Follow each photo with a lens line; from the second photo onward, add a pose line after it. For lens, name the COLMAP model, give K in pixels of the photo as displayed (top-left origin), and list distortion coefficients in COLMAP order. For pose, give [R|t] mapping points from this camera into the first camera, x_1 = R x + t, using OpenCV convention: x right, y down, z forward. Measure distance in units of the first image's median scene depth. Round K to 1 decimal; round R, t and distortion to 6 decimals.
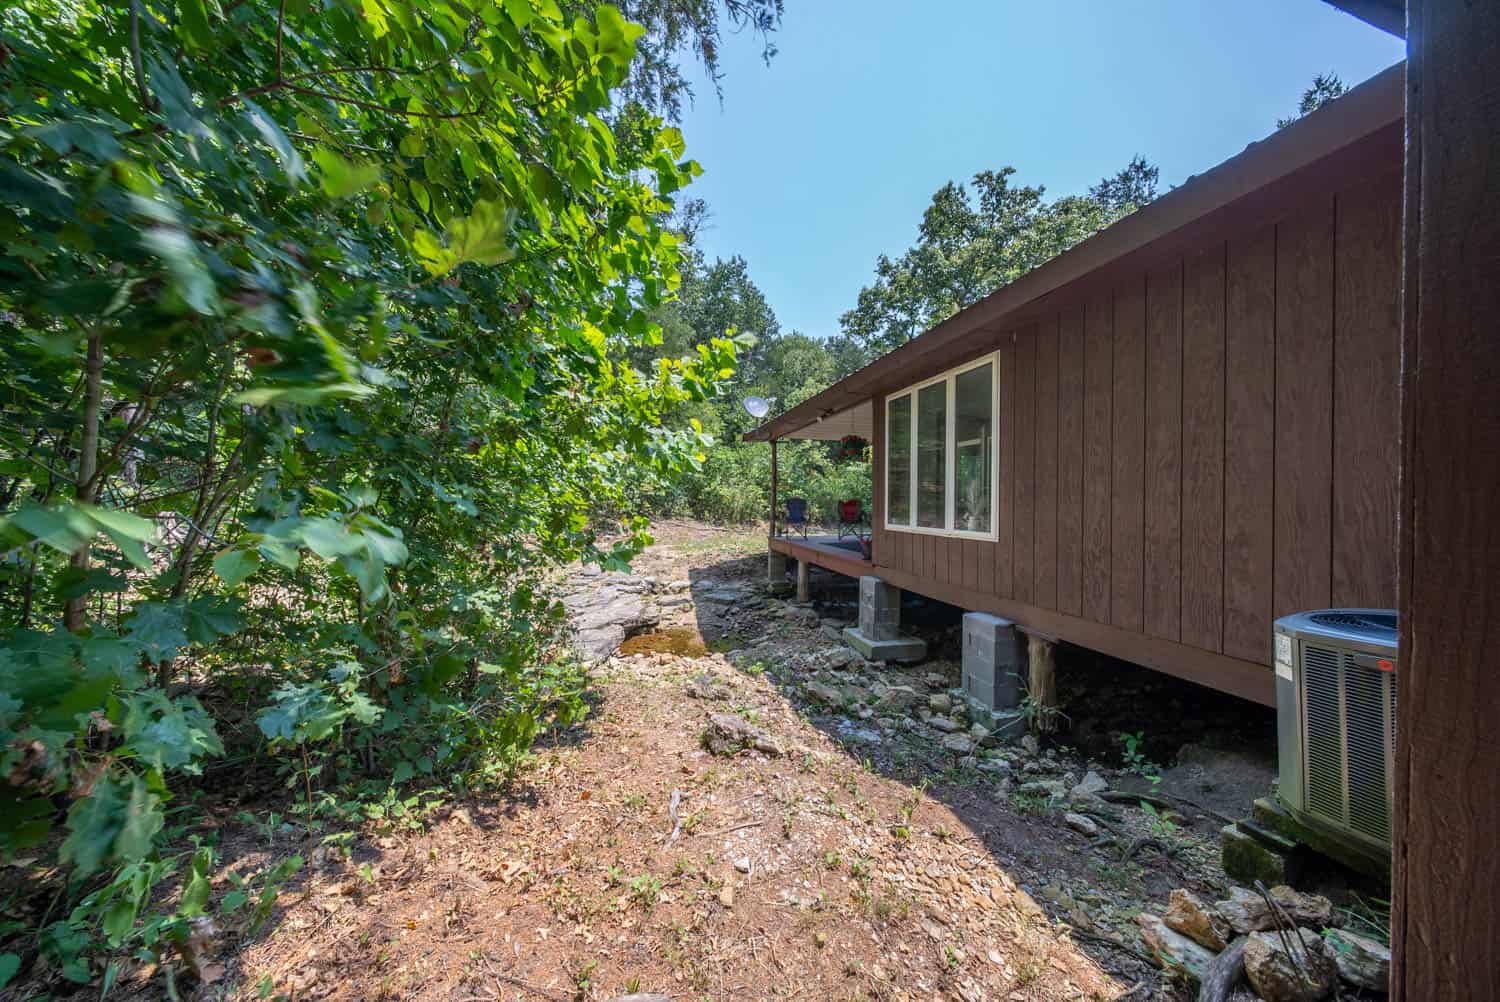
lens RADIAL K [[437.7, 0, 746.7], [0, 437.7, 509.2], [0, 0, 1]] dist [-0.012010, -0.000192]
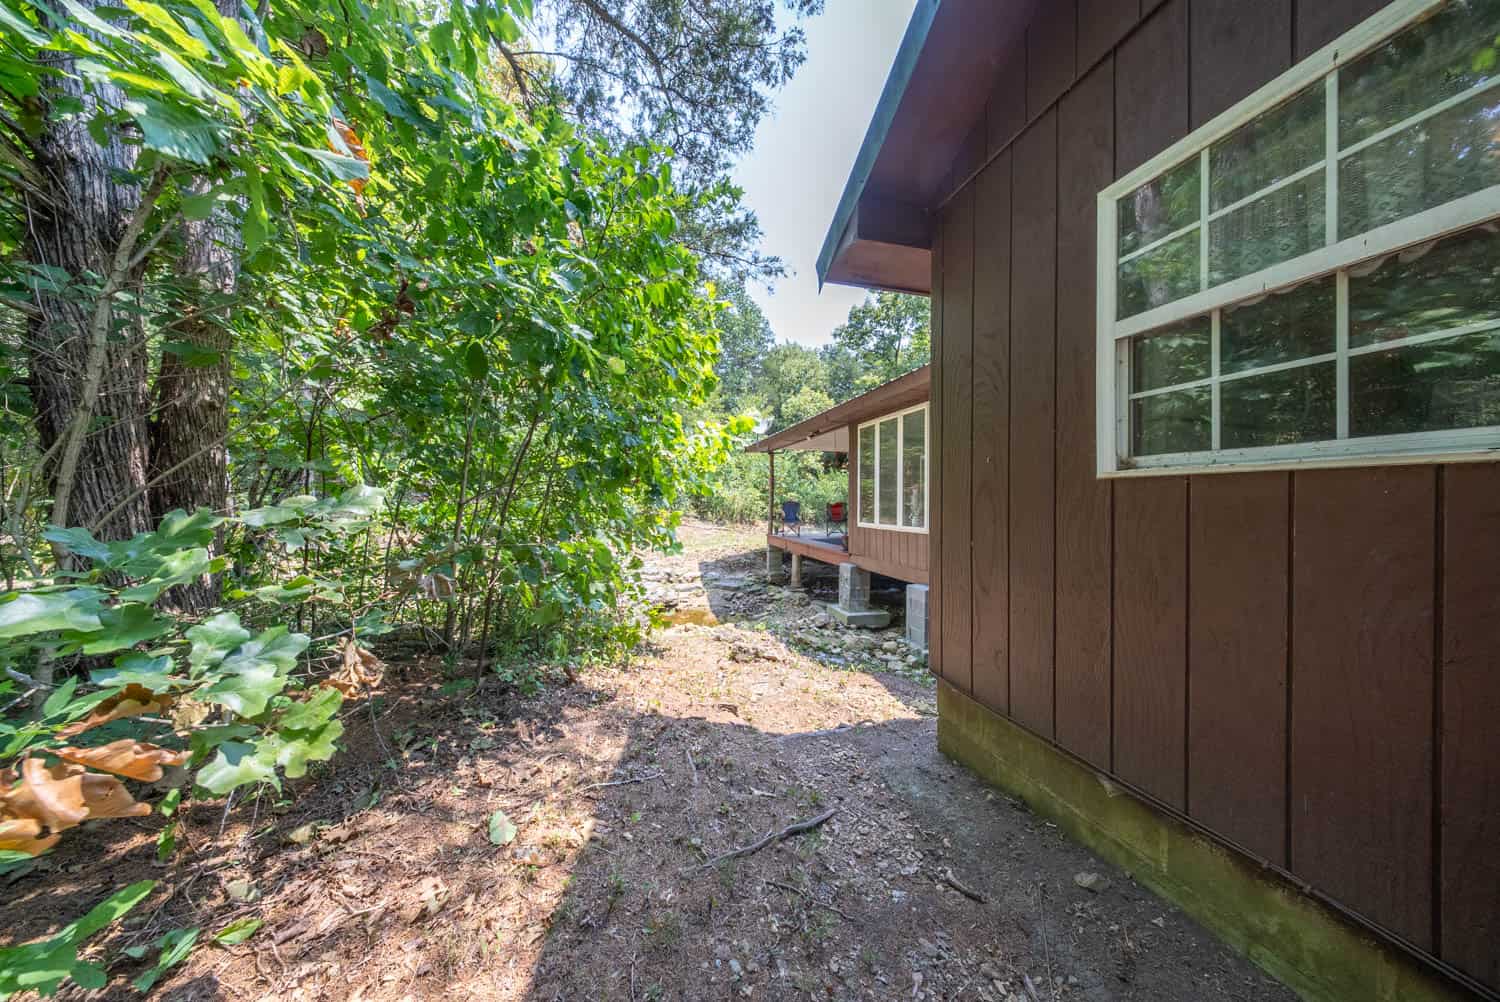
lens RADIAL K [[437.7, 0, 746.7], [0, 437.7, 509.2], [0, 0, 1]] dist [-0.012010, -0.000192]
pose [[0.999963, -0.001166, 0.008518, -0.017555], [0.001181, 0.999998, -0.001791, -0.002342], [-0.008515, 0.001801, 0.999962, -0.201898]]
